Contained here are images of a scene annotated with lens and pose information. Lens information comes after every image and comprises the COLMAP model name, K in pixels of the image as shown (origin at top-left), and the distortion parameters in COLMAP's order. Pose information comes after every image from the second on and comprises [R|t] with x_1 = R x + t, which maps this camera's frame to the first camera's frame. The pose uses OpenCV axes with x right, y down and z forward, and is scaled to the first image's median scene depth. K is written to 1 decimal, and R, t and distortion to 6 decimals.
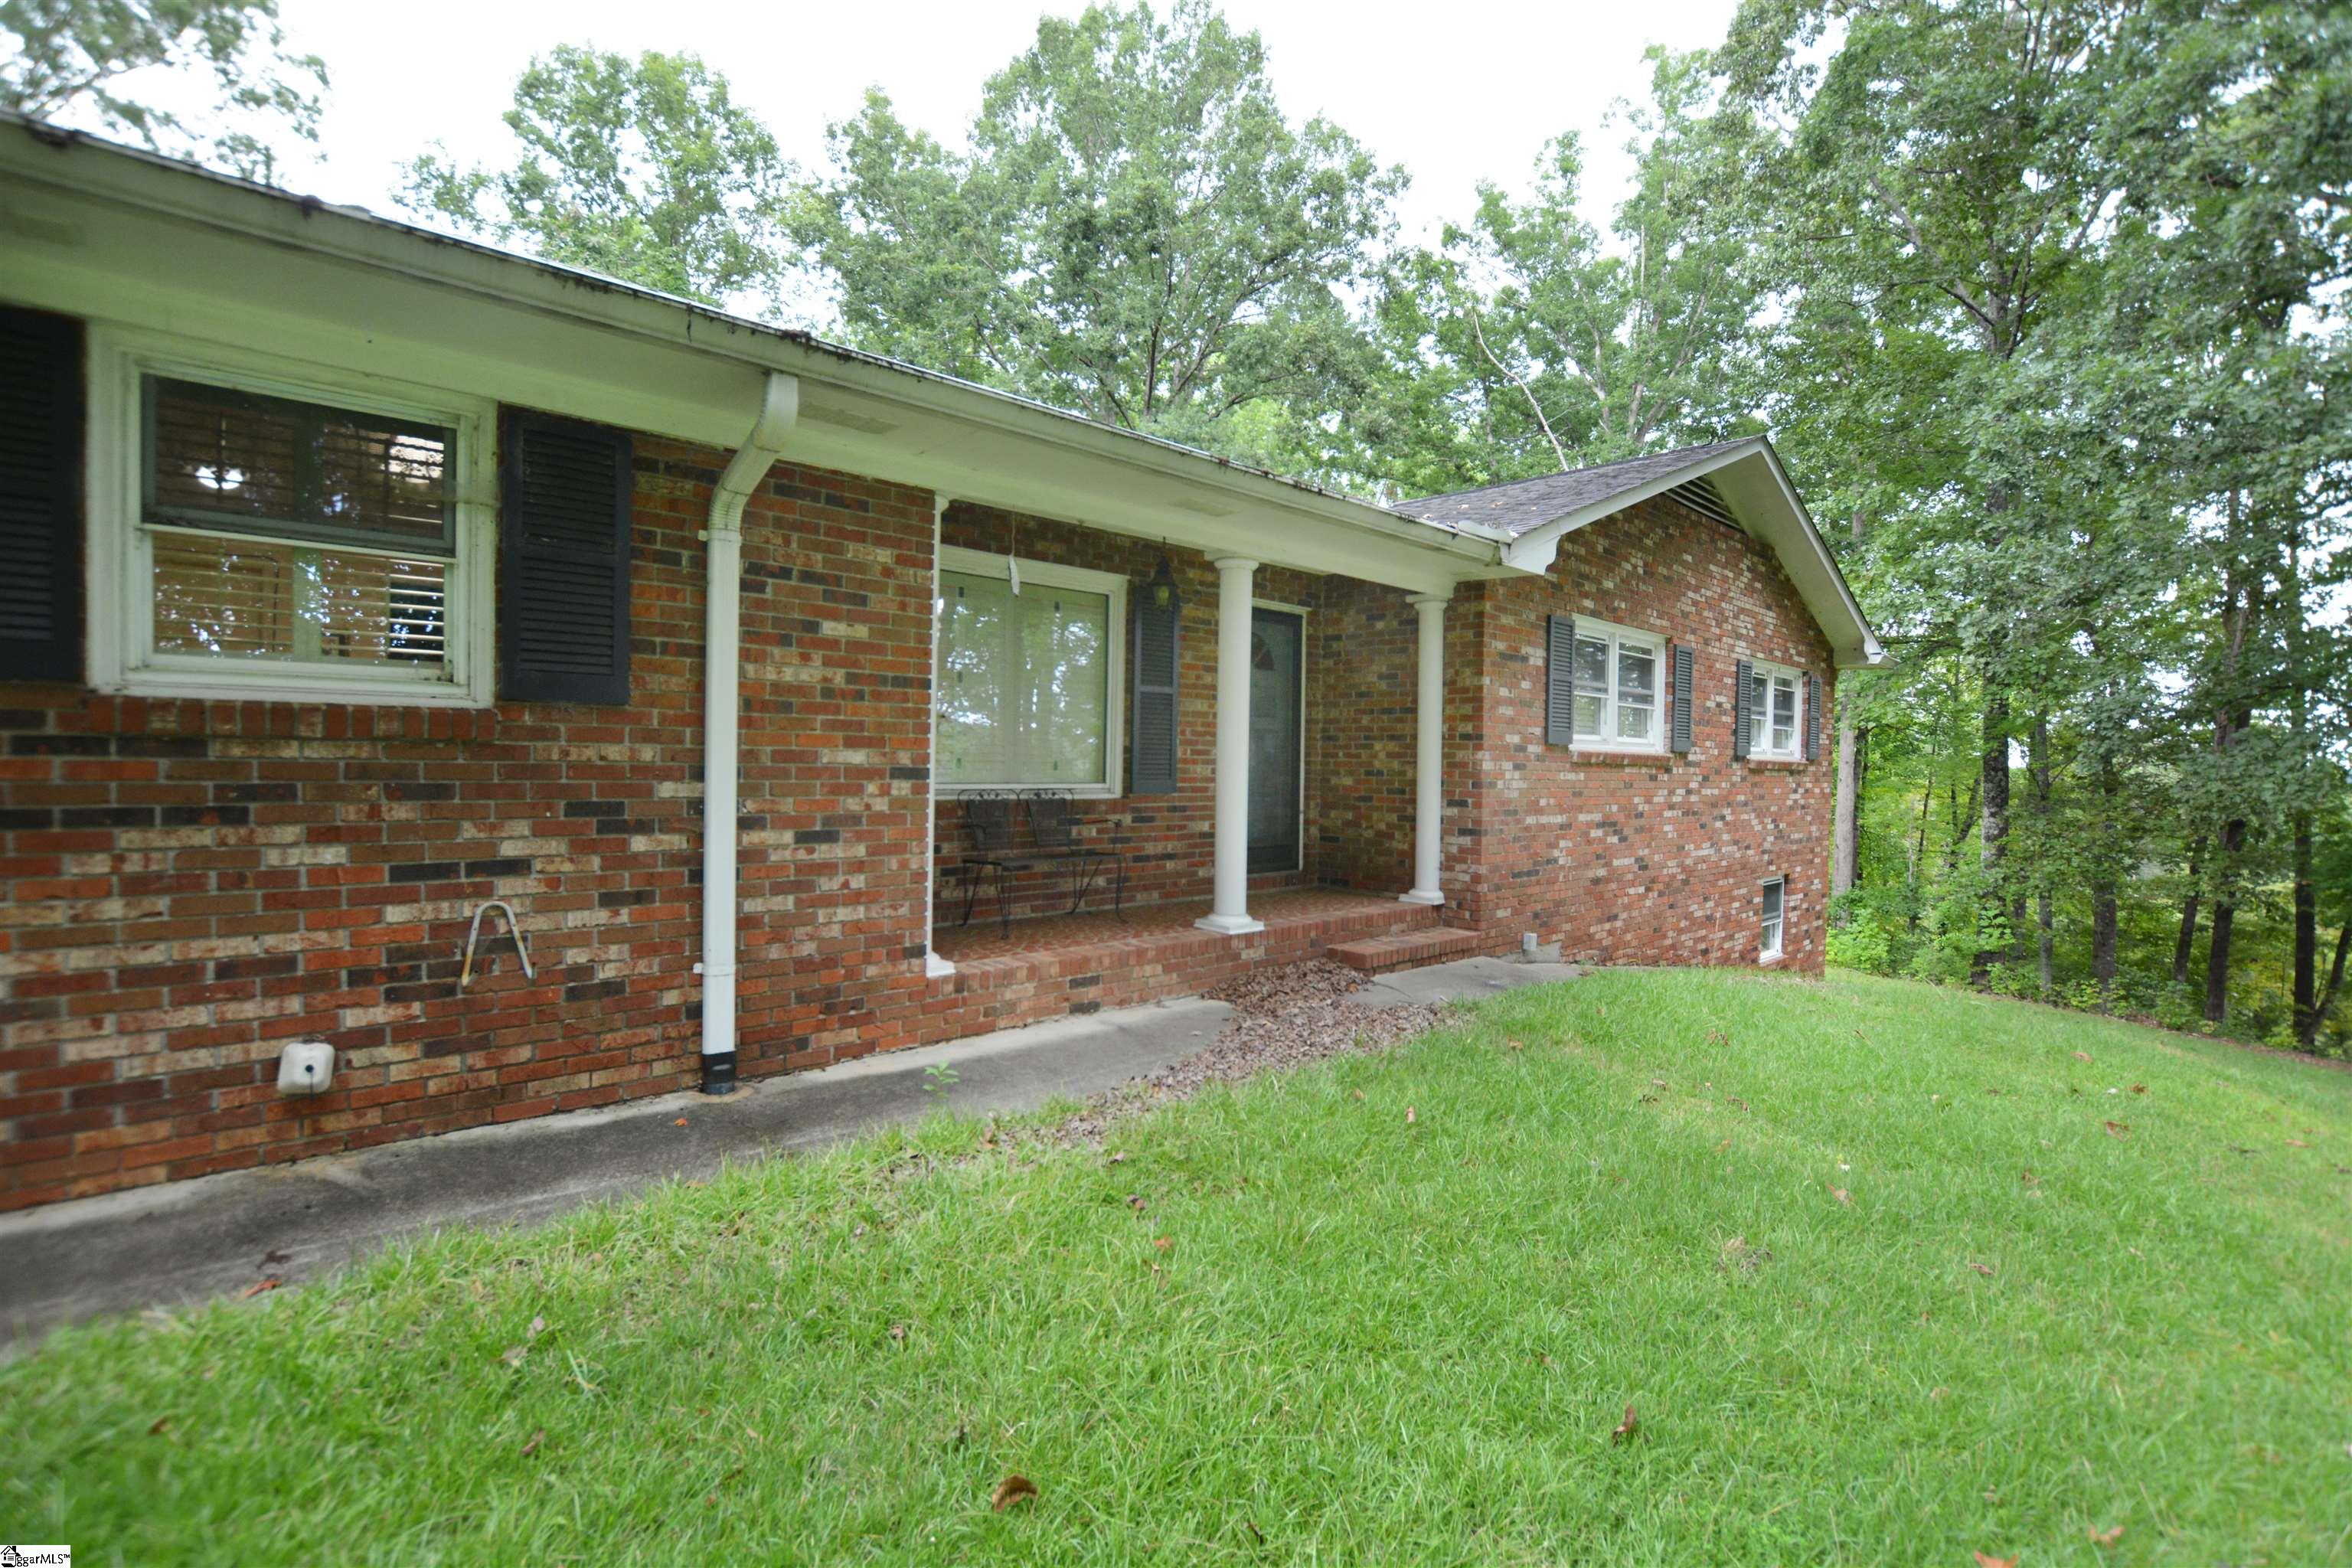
lens RADIAL K [[1043.7, 0, 1179.8], [0, 1043.7, 789.3], [0, 0, 1]] dist [-0.011389, 0.000596]
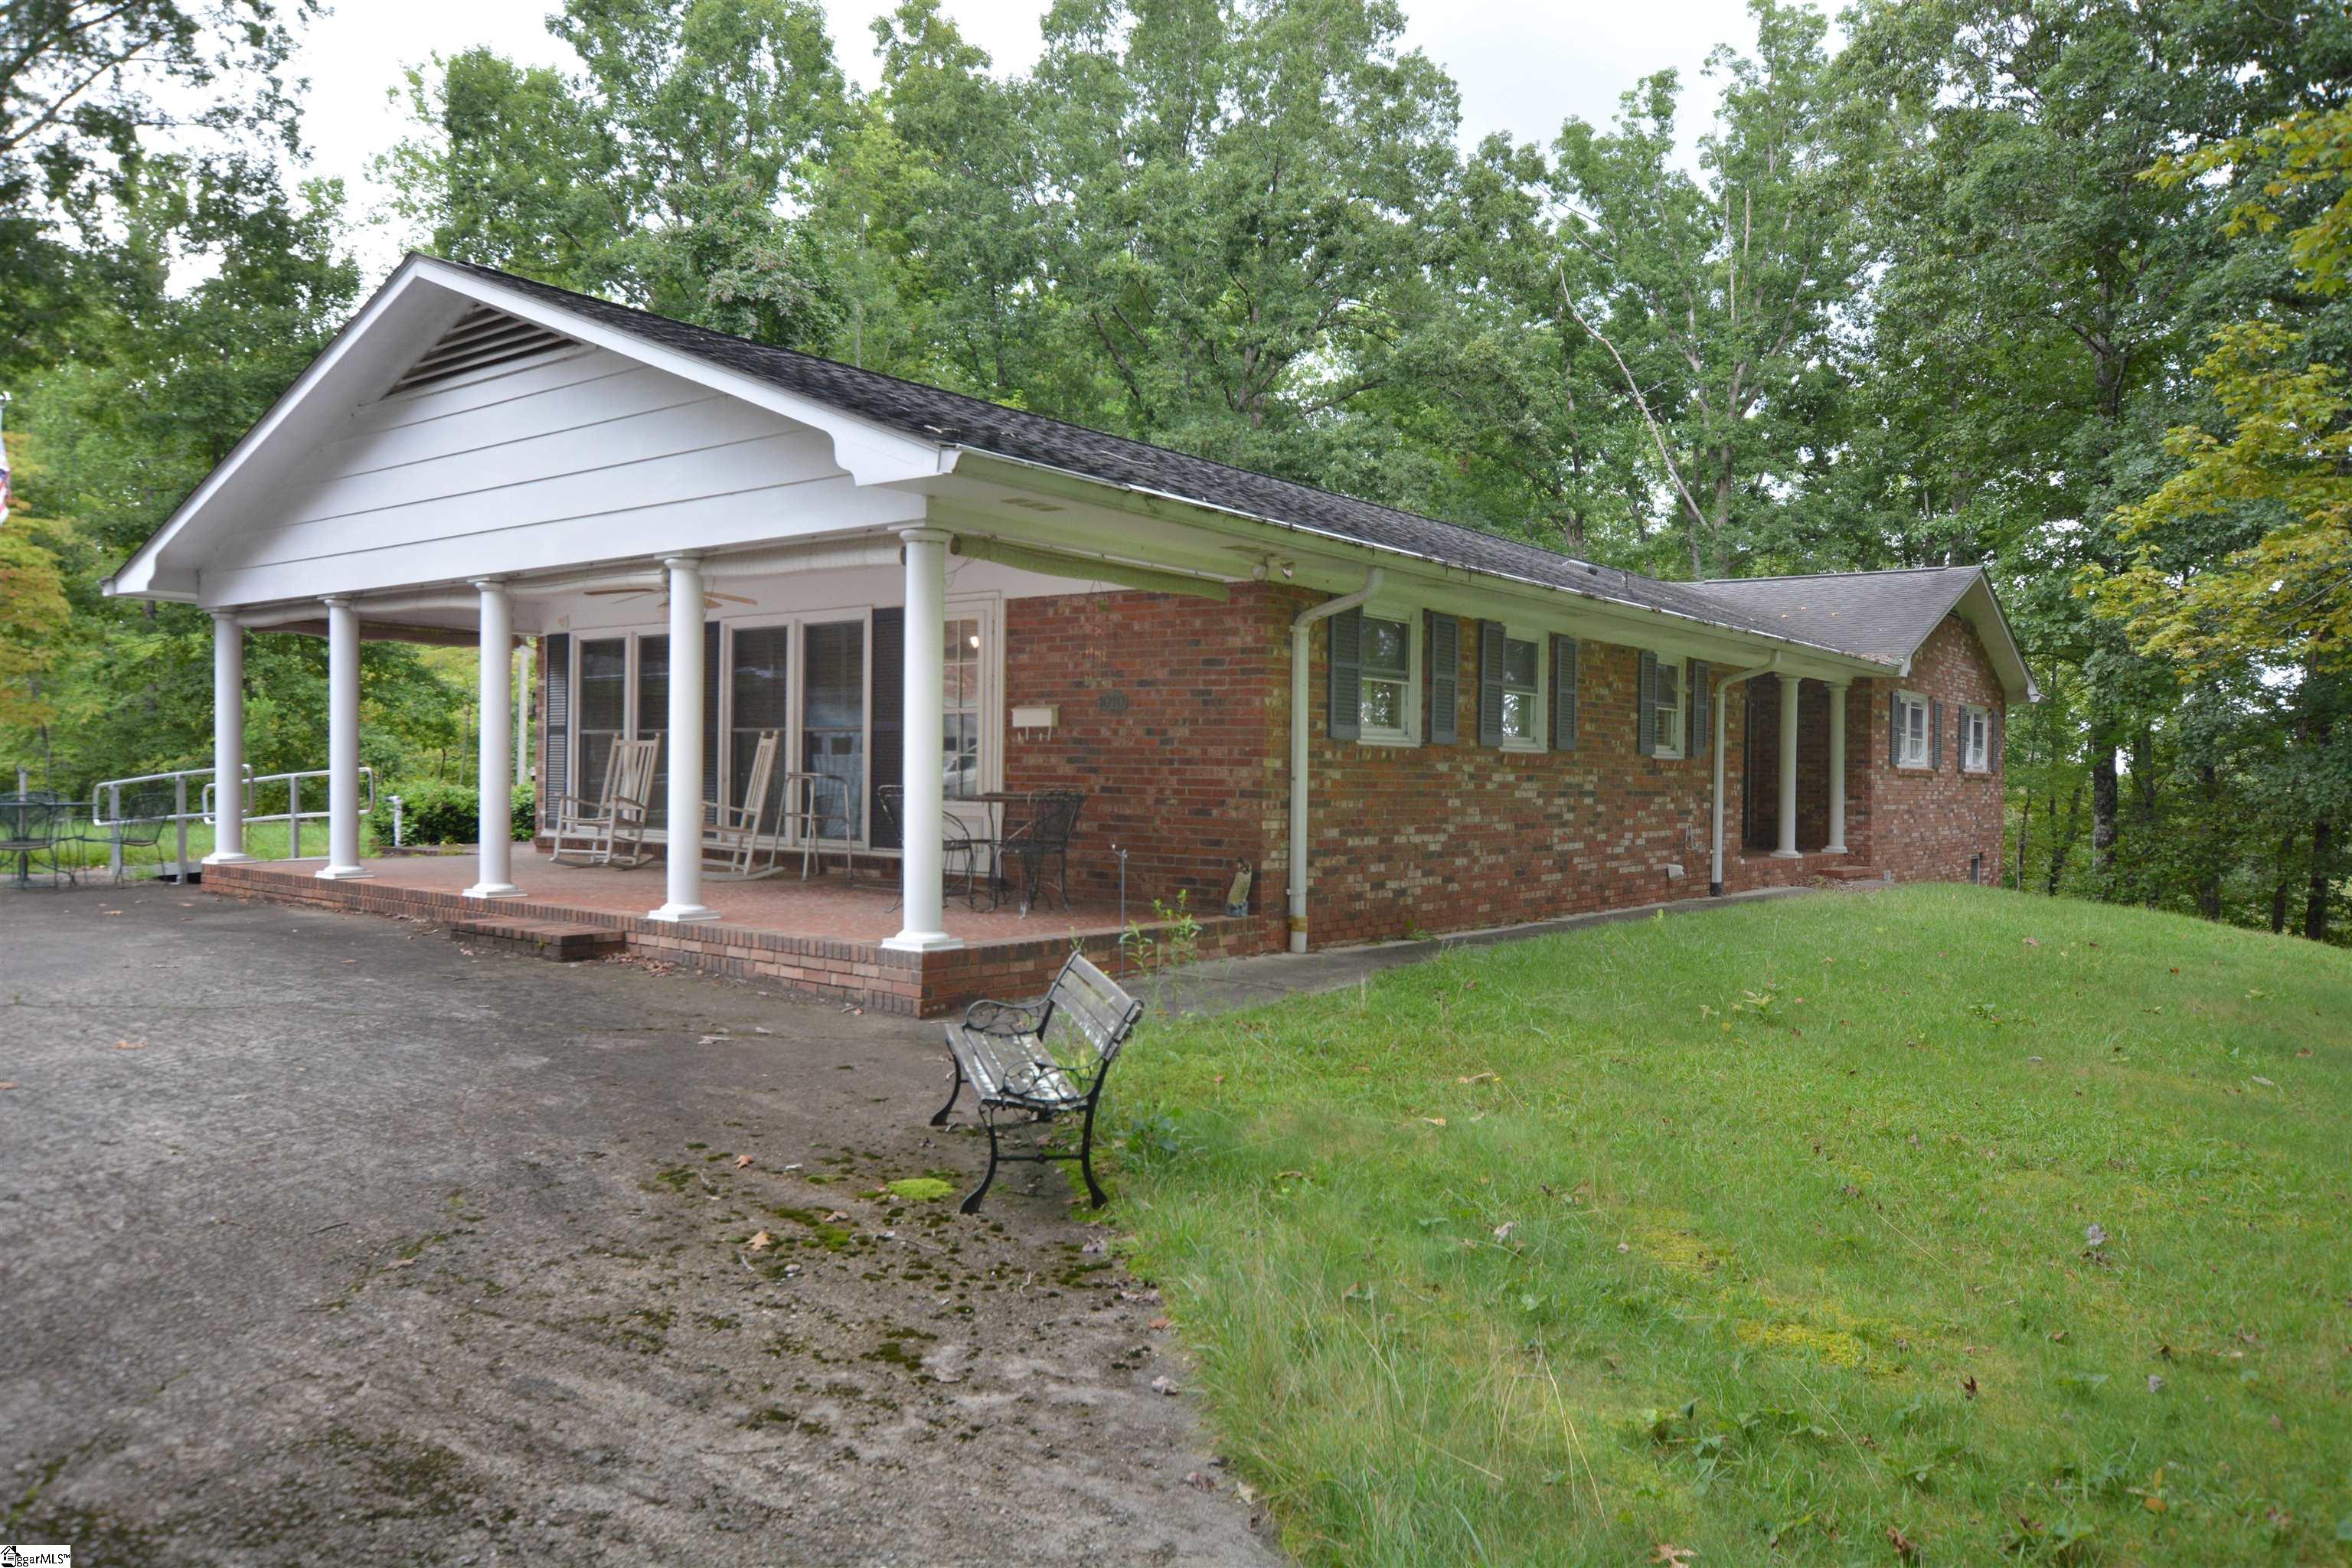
lens RADIAL K [[1633.7, 0, 1175.8], [0, 1633.7, 773.2], [0, 0, 1]] dist [0.047009, -0.001003]
pose [[0.986282, 0.000234, 0.165071, -0.392203], [0.003177, 0.999787, -0.020402, 0.007182], [-0.165040, 0.020646, 0.986071, -0.467960]]
